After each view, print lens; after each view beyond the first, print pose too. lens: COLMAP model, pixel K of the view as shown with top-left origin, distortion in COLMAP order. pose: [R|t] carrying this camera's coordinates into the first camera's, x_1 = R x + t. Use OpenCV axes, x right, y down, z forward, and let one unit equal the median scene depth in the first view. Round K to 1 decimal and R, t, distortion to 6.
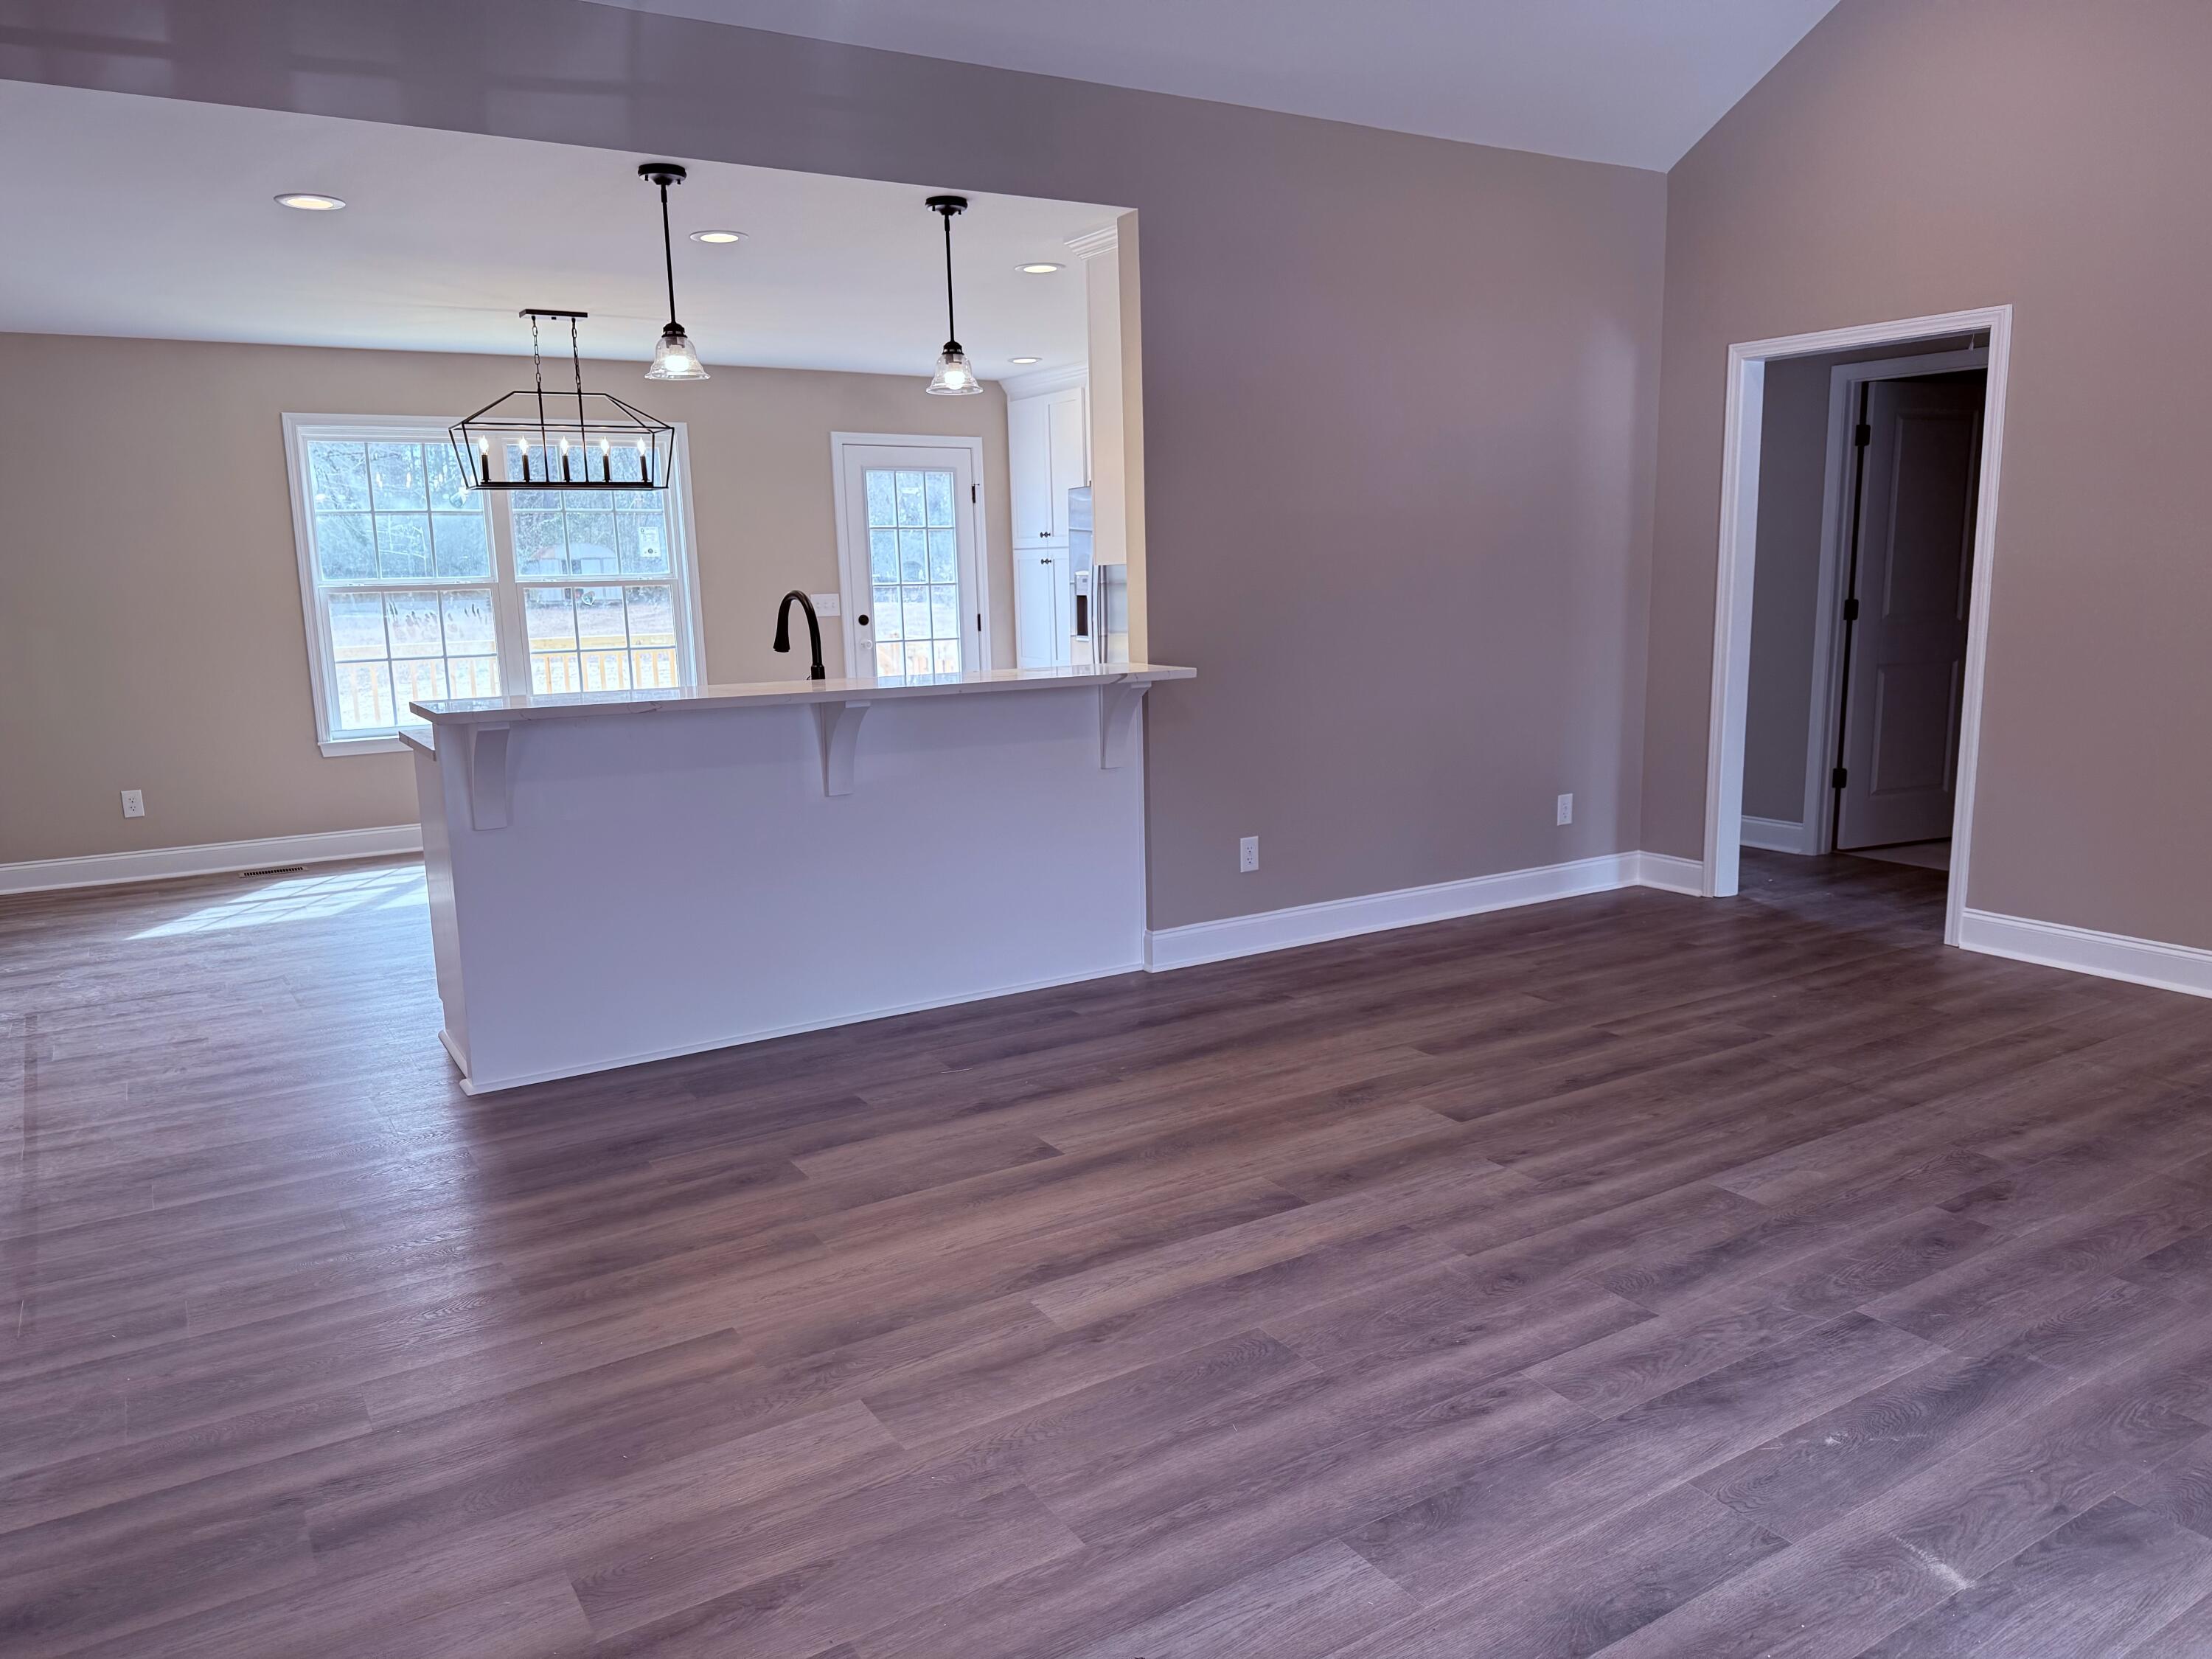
lens RADIAL K [[1571.8, 0, 1103.0], [0, 1571.8, 847.9], [0, 0, 1]] dist [0.084416, -0.134117]
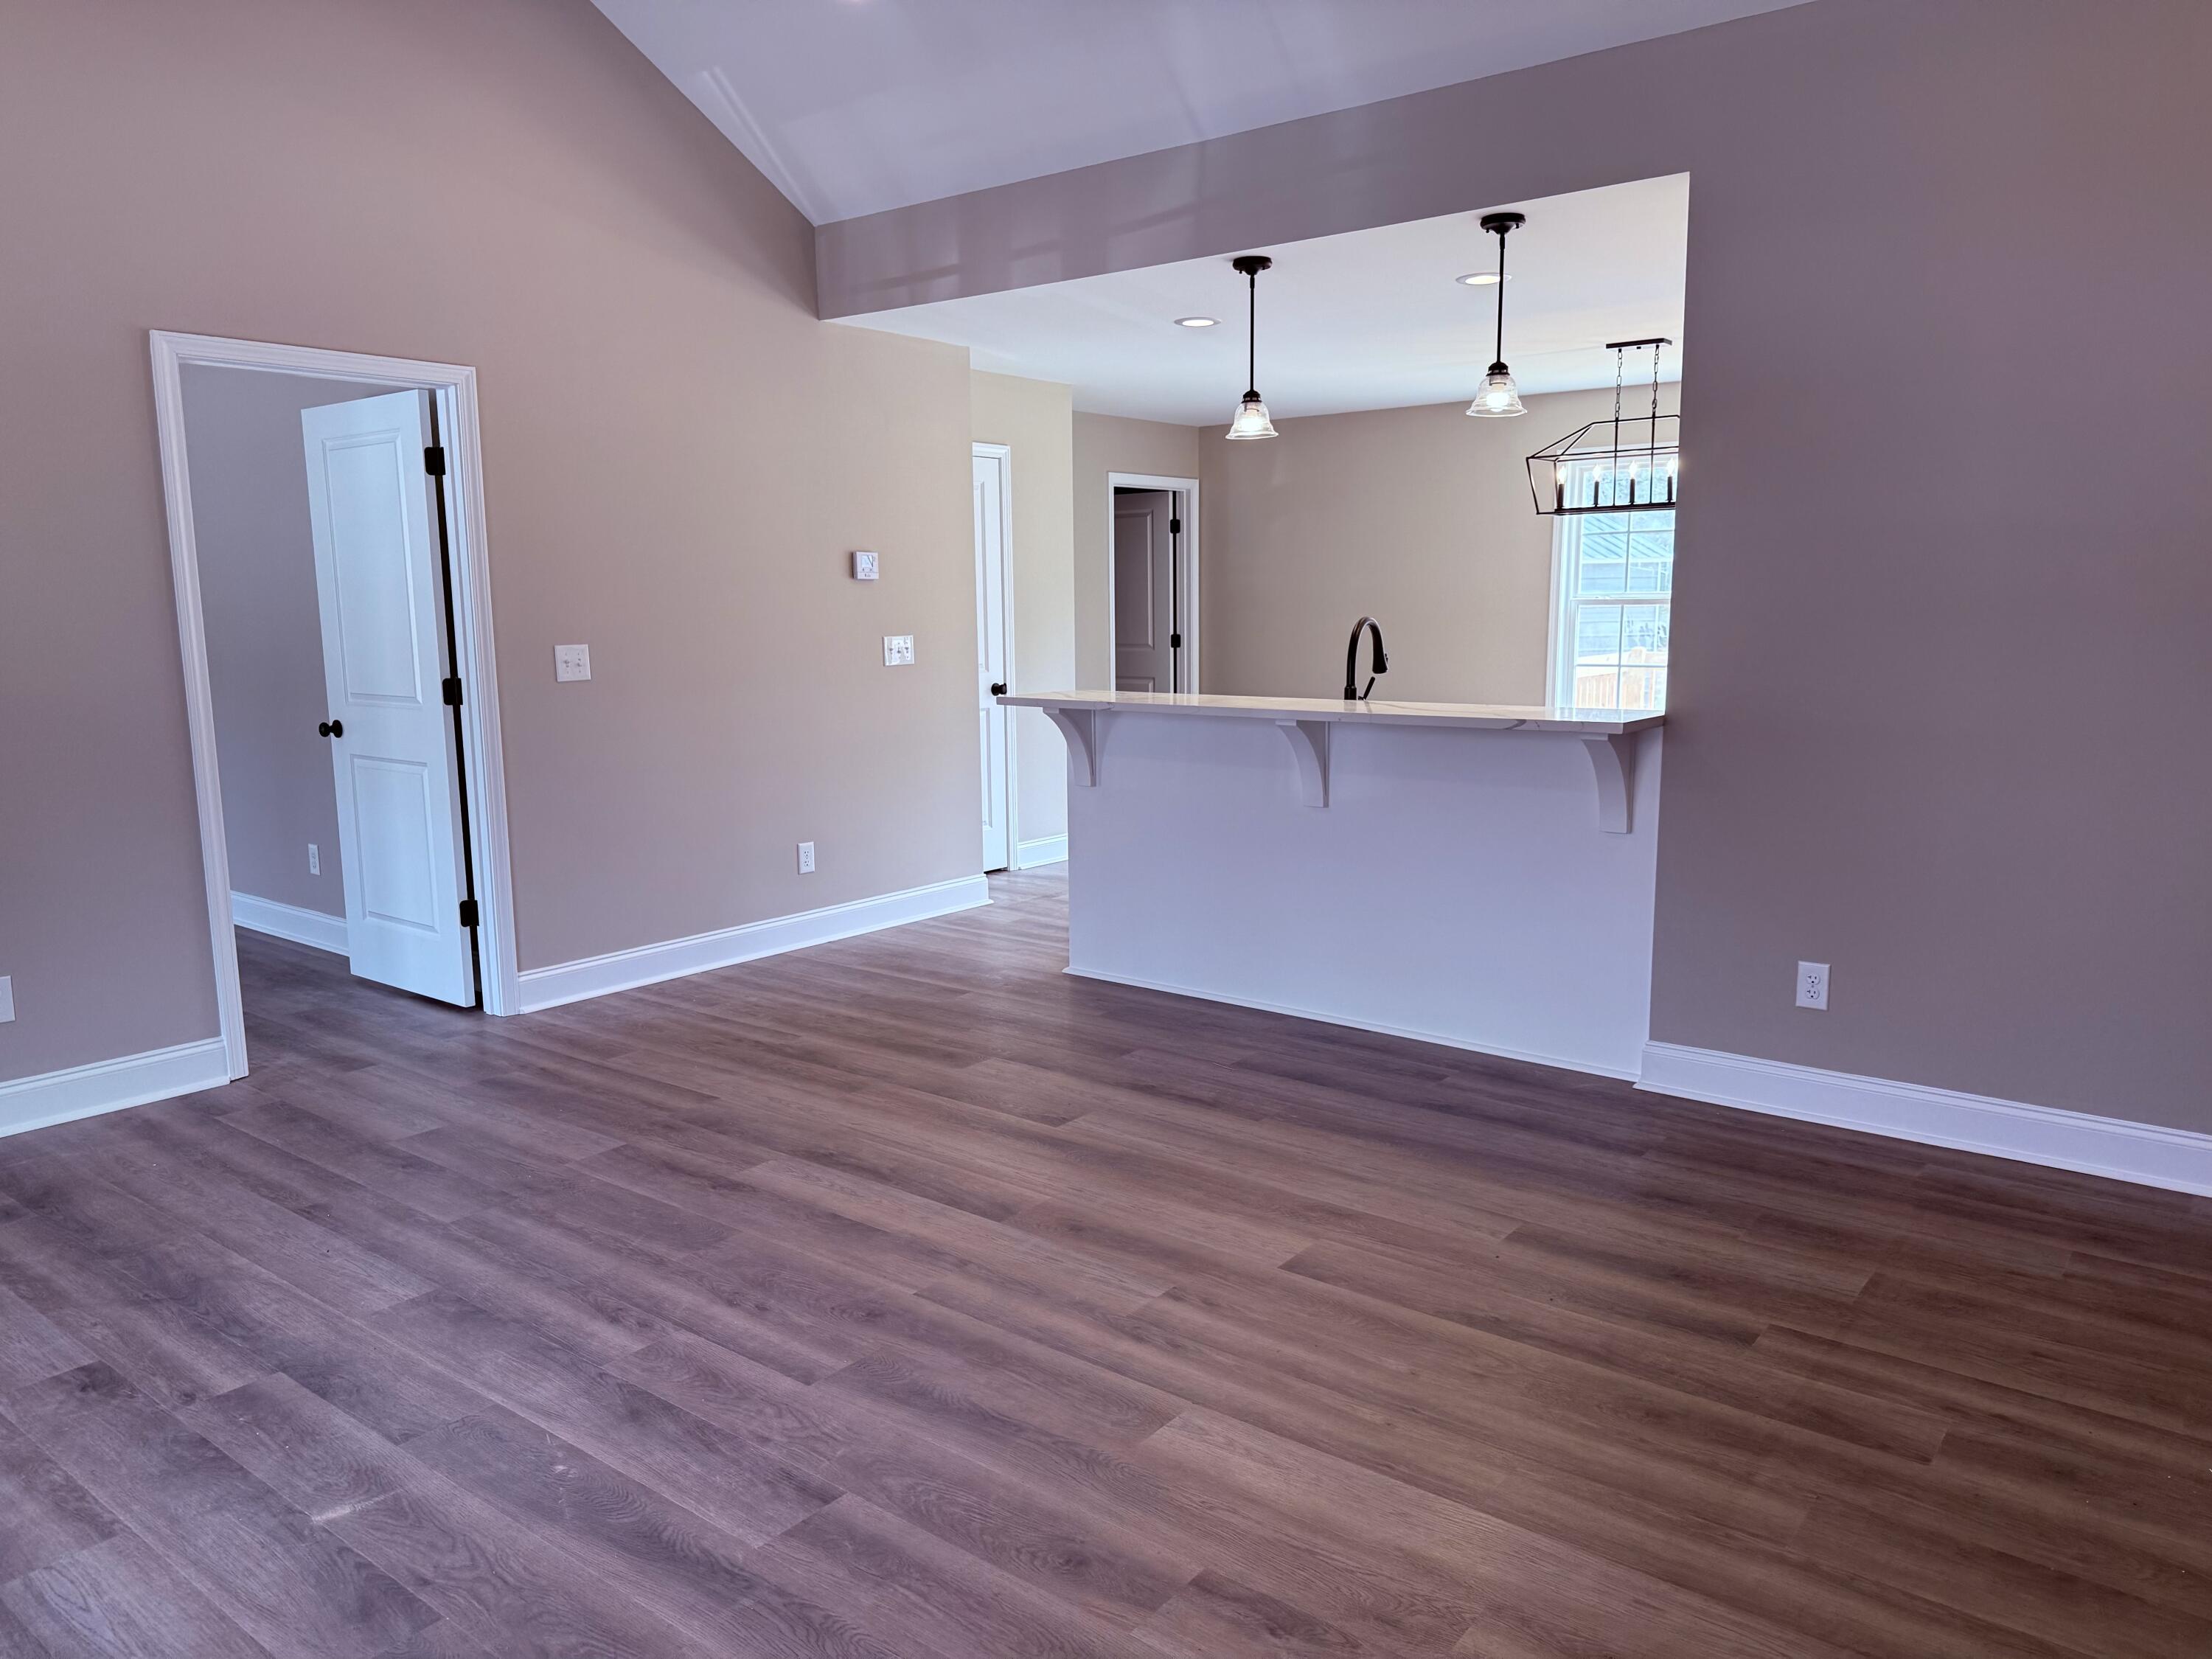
lens RADIAL K [[1557.3, 0, 1103.3], [0, 1557.3, 841.6], [0, 0, 1]] dist [0.114377, -0.205611]
pose [[0.332518, 0.168070, -0.928000, 0.973278], [-0.167530, 0.978869, 0.117254, -0.138678], [0.928098, 0.116479, 0.353649, 0.608315]]
